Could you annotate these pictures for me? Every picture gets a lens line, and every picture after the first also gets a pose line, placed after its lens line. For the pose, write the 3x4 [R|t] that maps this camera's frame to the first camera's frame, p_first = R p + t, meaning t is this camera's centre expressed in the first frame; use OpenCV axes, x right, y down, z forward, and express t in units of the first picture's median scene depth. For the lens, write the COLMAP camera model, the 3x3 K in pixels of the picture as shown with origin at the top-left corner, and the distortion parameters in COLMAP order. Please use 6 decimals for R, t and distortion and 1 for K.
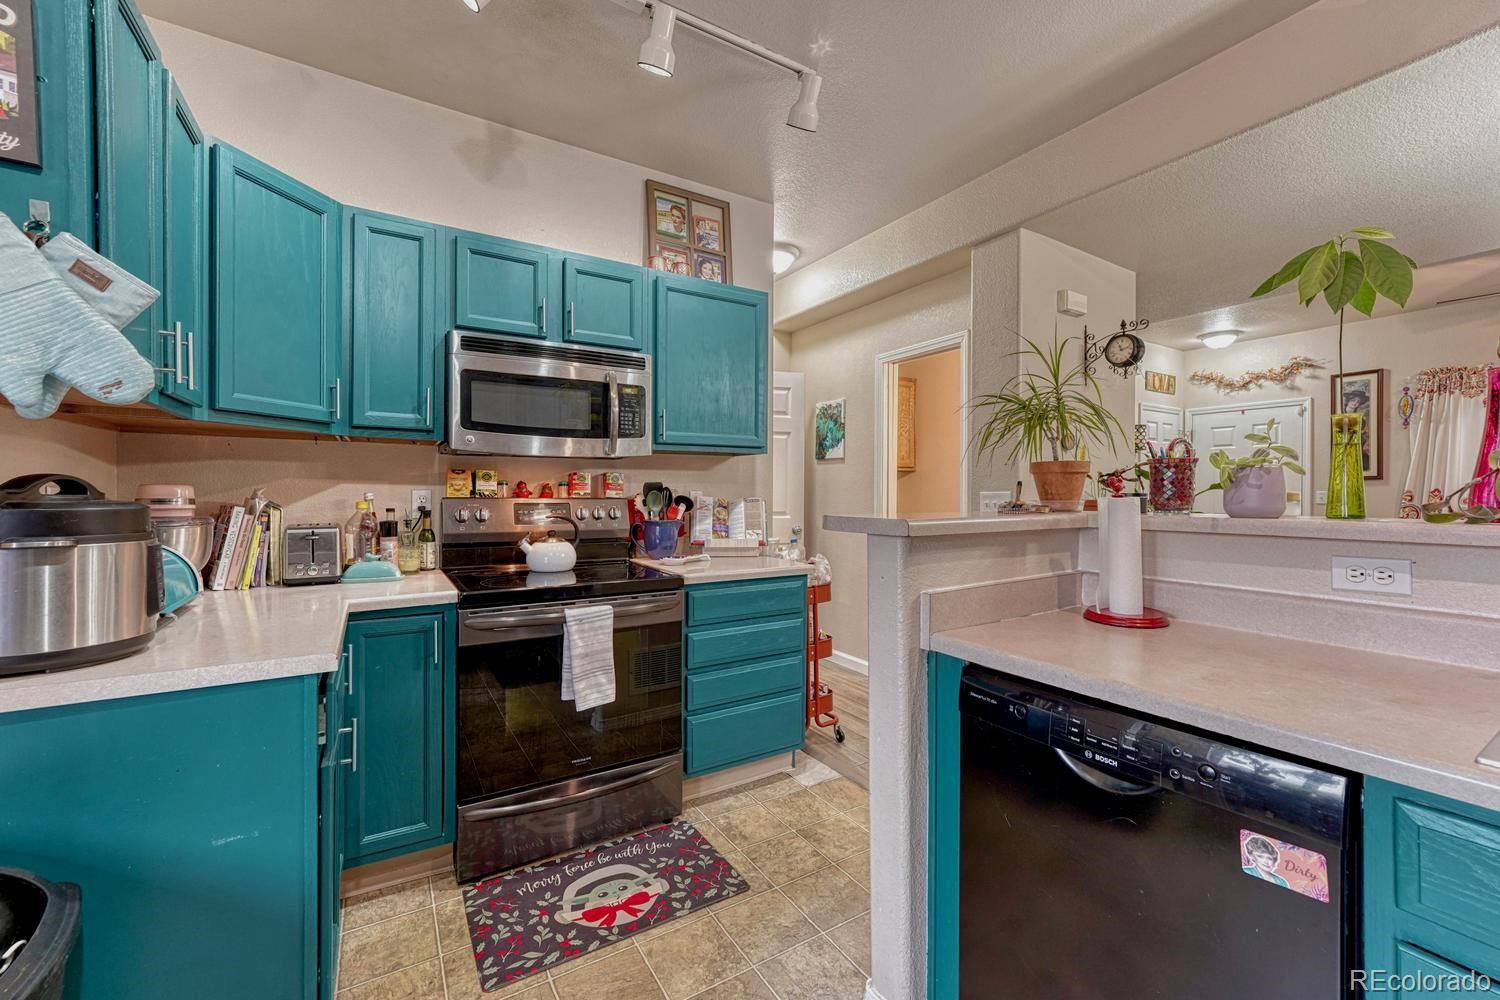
lens RADIAL K [[514.9, 0, 841.2], [0, 514.9, 502.8], [0, 0, 1]] dist [0.000736, 0.000229]
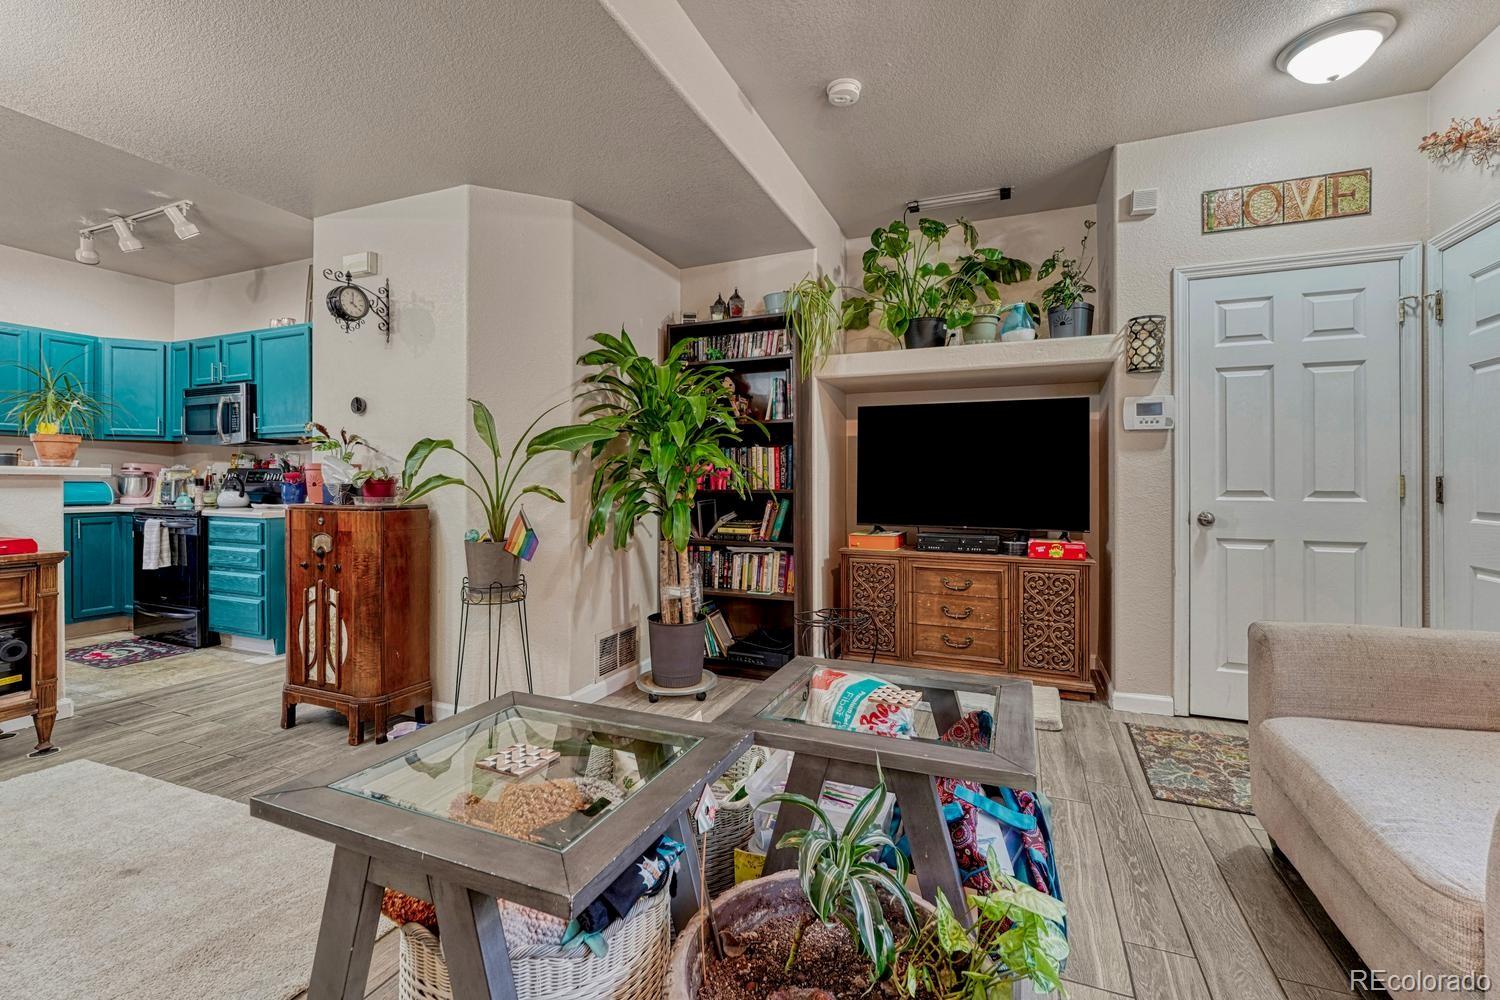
lens RADIAL K [[647.2, 0, 795.6], [0, 647.2, 490.8], [0, 0, 1]] dist [0.000270, -0.000850]
pose [[0.617075, 0.011552, -0.786820, 2.438409], [-0.018960, 0.999820, -0.000191, 0.035750], [0.786676, 0.015036, 0.617183, 1.112290]]
